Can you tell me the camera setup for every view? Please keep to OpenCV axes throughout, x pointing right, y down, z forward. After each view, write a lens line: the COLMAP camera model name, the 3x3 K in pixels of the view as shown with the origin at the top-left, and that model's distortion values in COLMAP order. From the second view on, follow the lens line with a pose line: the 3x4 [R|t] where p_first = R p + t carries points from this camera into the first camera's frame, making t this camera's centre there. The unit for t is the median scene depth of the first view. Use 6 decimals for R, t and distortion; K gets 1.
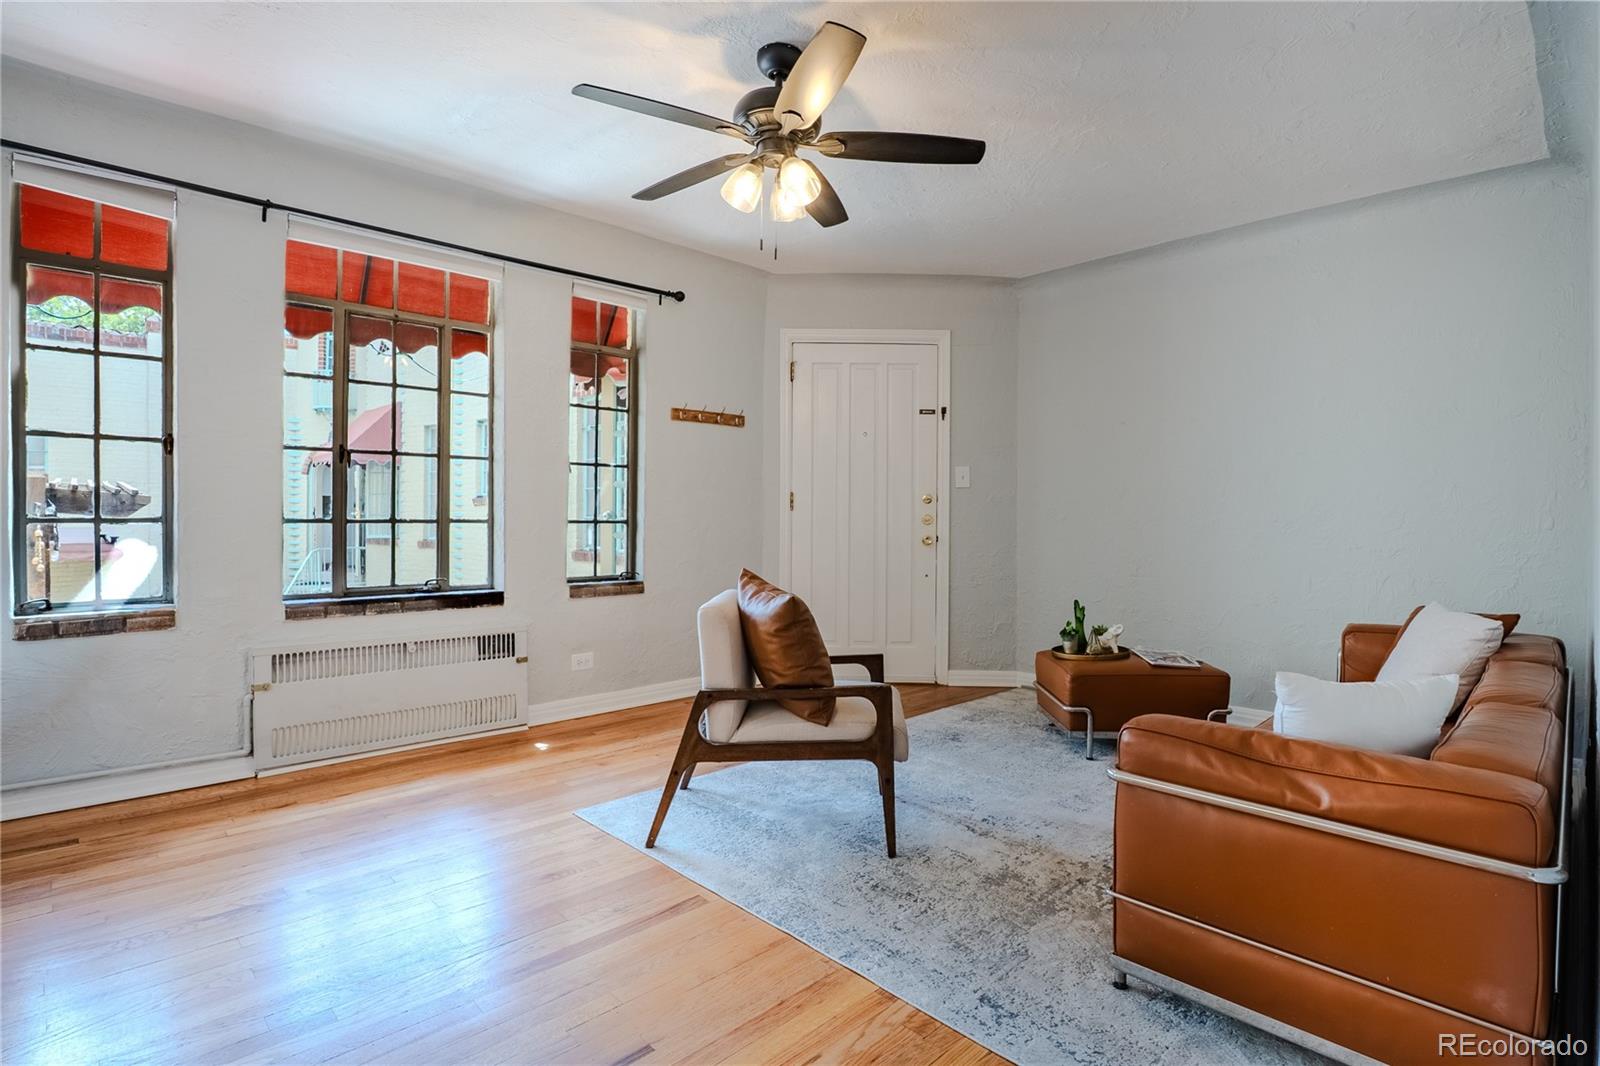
lens RADIAL K [[778.0, 0, 792.1], [0, 778.0, 526.8], [0, 0, 1]] dist [-0.043234, 0.008158]
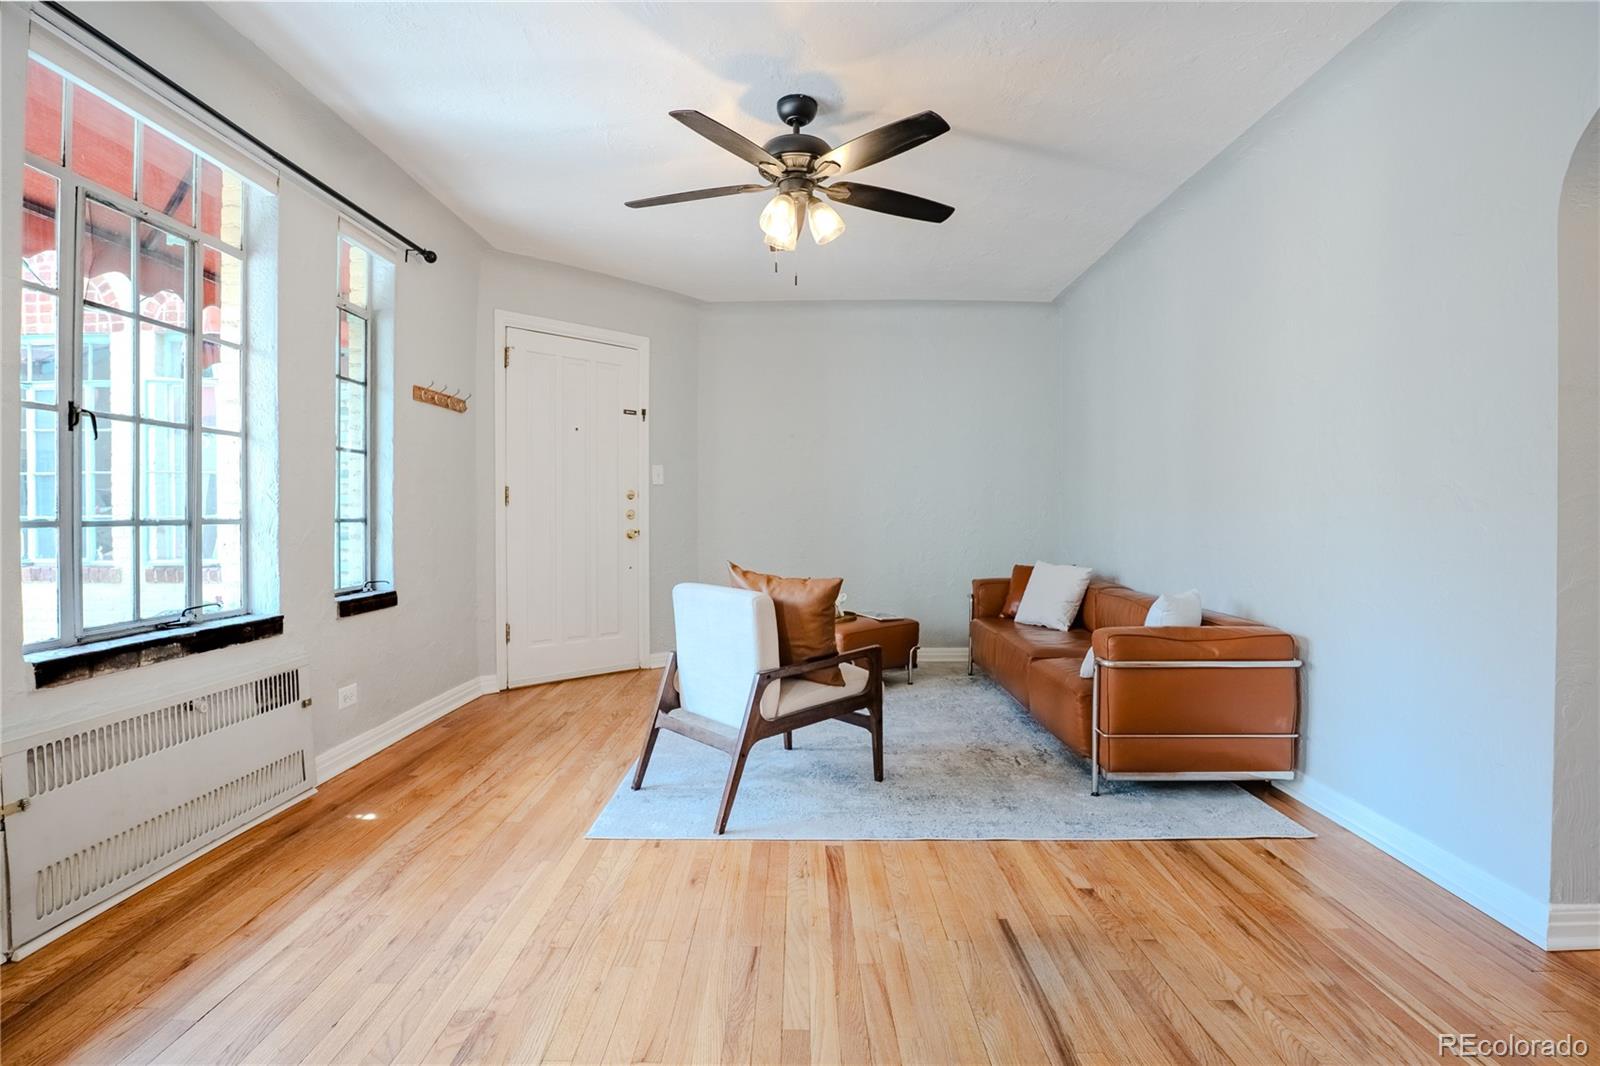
lens RADIAL K [[778.0, 0, 789.5], [0, 778.0, 527.2], [0, 0, 1]] dist [-0.043234, 0.008158]
pose [[0.703122, -0.019205, 0.710810, -0.608018], [0.013093, 0.999815, 0.014062, -0.005542], [-0.710949, -0.000580, 0.703243, 0.149440]]
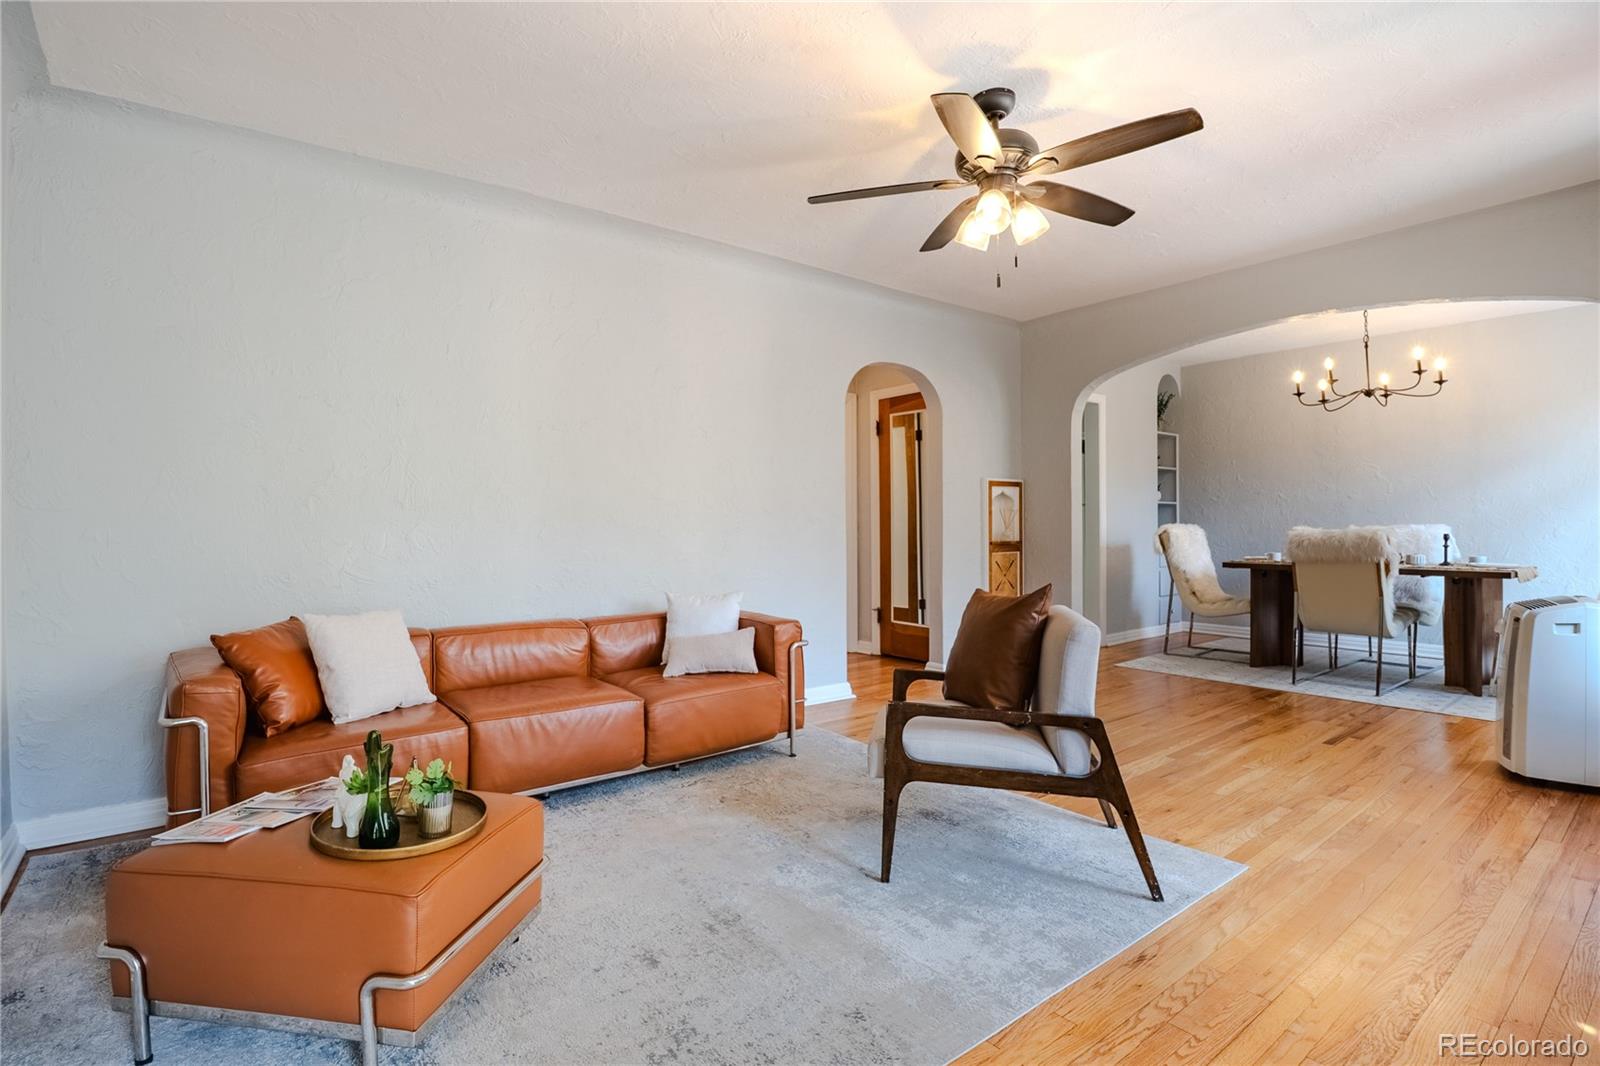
lens RADIAL K [[778.0, 0, 795.5], [0, 778.0, 524.4], [0, 0, 1]] dist [-0.043234, 0.008158]
pose [[-0.995365, -0.000173, 0.096172, 0.113939], [0.001520, 0.999845, 0.017531, -0.024605], [-0.096160, 0.017596, -0.995210, 1.525578]]
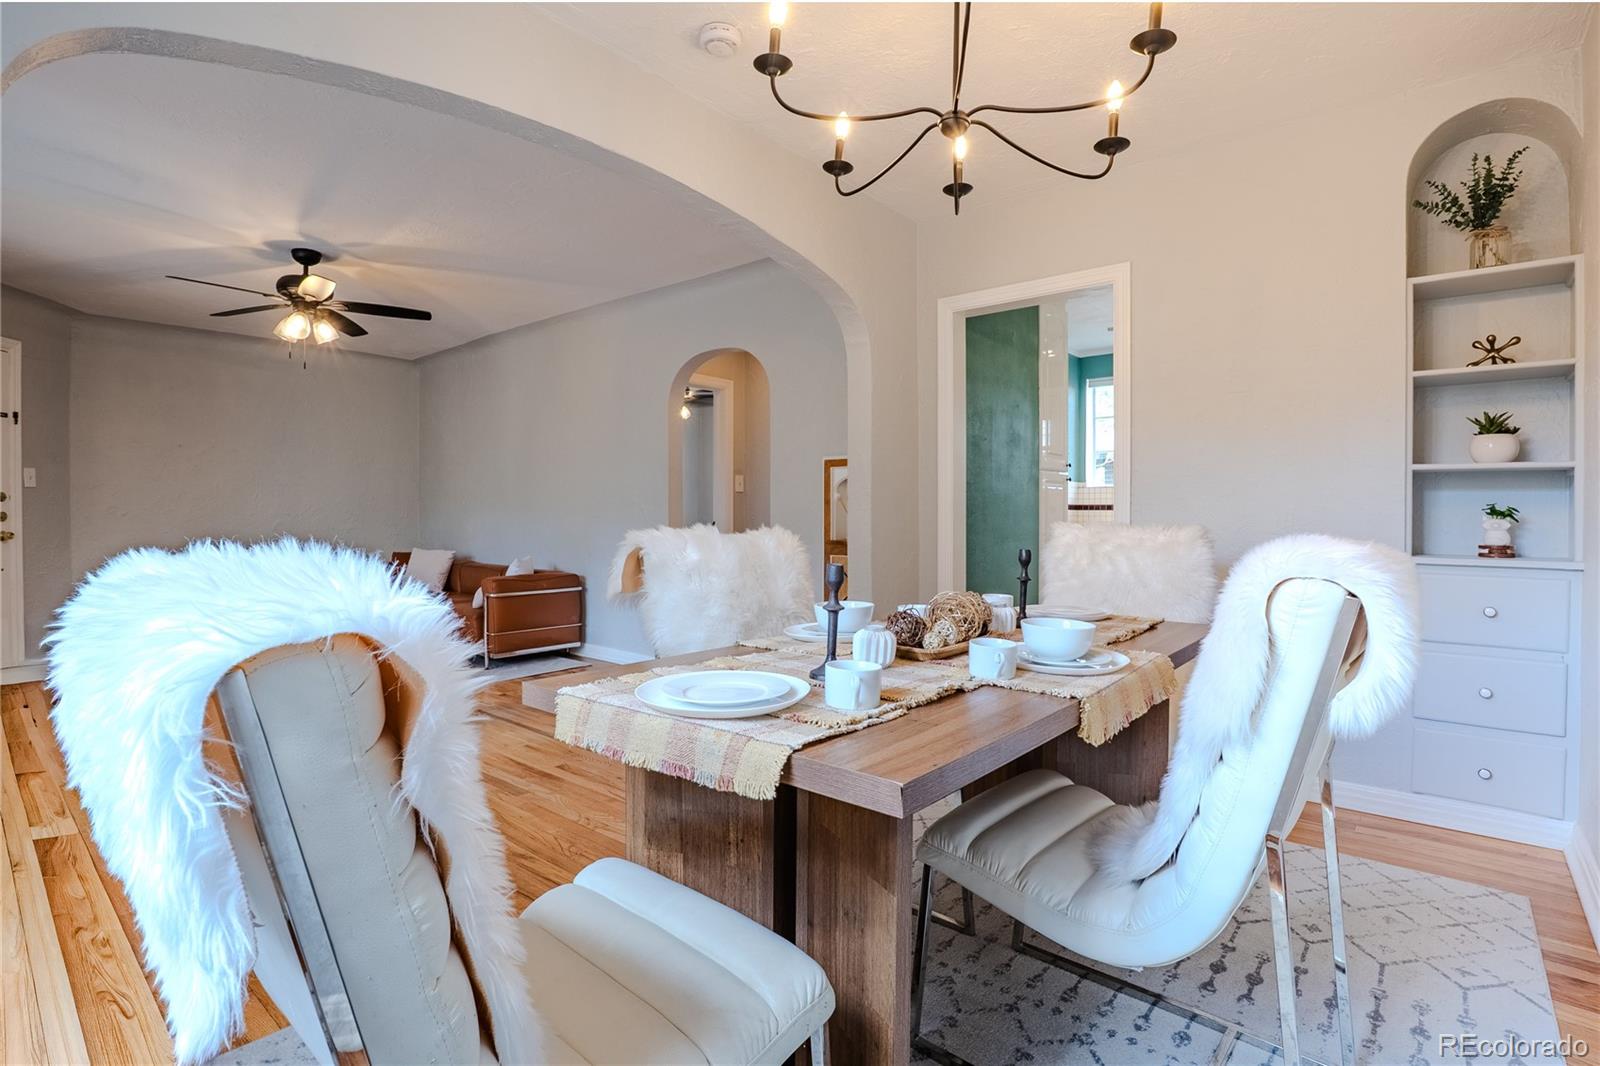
lens RADIAL K [[778.0, 0, 796.4], [0, 778.0, 525.9], [0, 0, 1]] dist [-0.043234, 0.008158]
pose [[-0.112382, -0.021086, 0.993441, -1.371763], [0.011233, 0.999684, 0.022489, -0.010333], [-0.993602, 0.013686, -0.112110, 0.058413]]
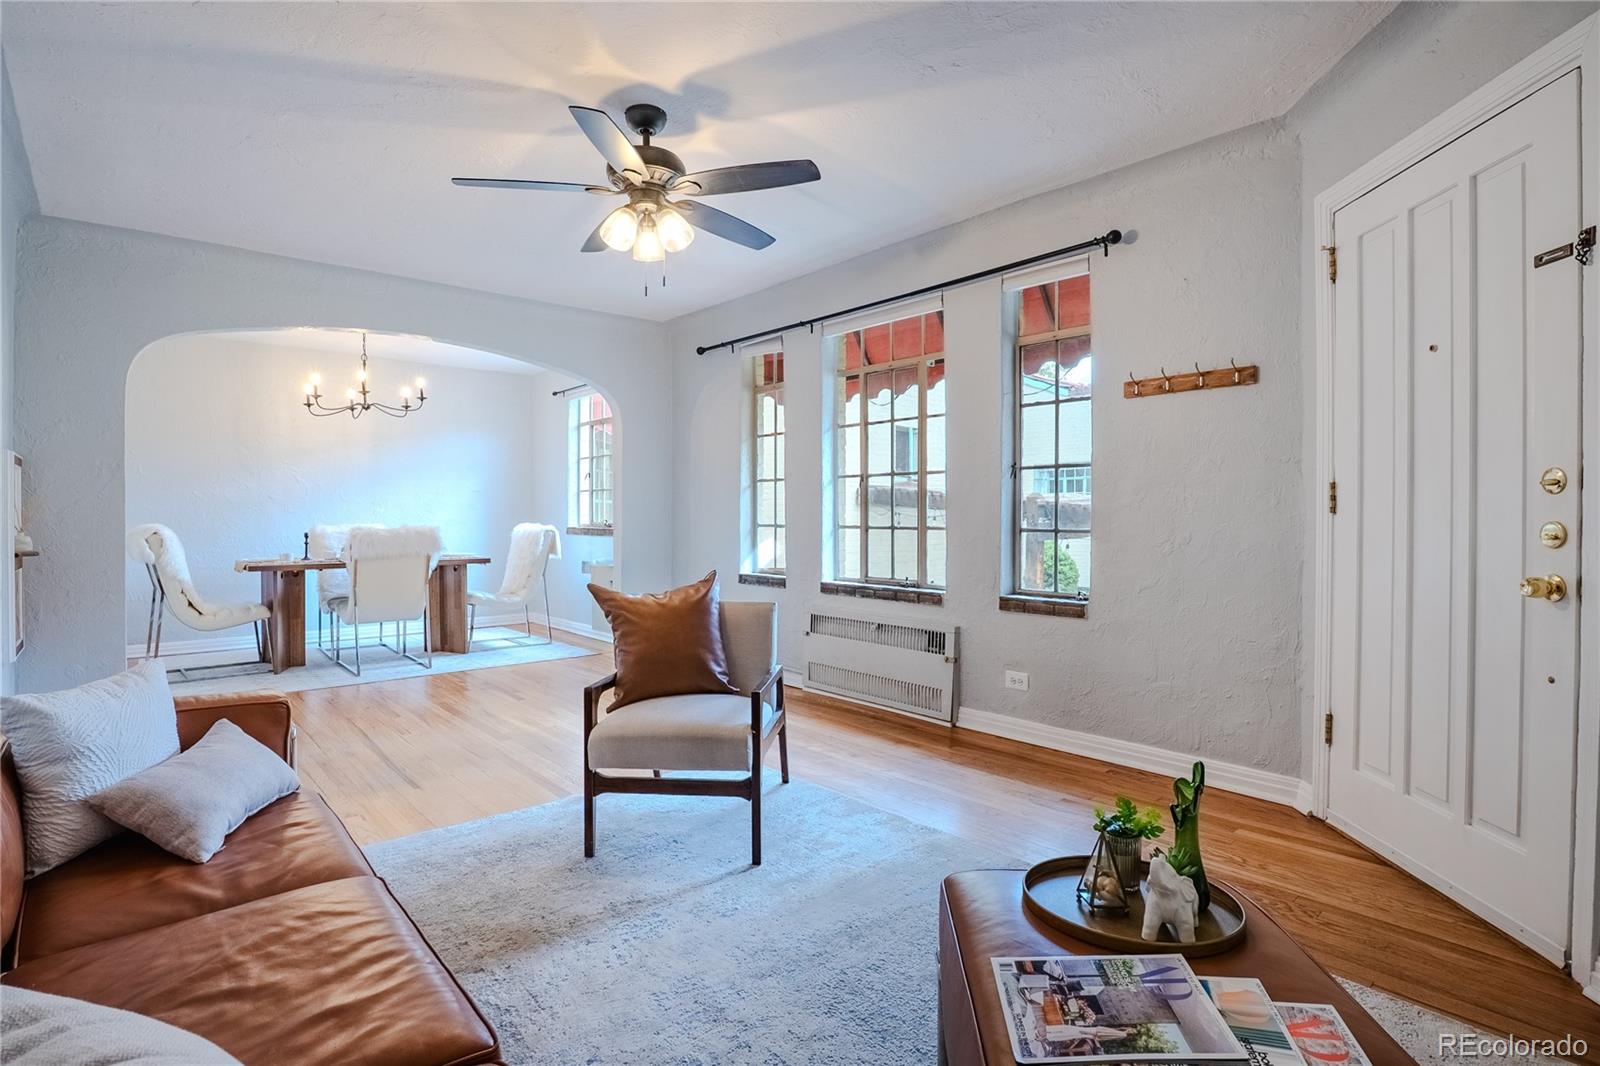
lens RADIAL K [[778.0, 0, 788.9], [0, 778.0, 526.2], [0, 0, 1]] dist [-0.043234, 0.008158]
pose [[-0.033774, 0.002649, -0.999426, 0.799516], [-0.015418, 0.999876, 0.003171, -0.012063], [0.999311, 0.015516, -0.033729, 0.905823]]
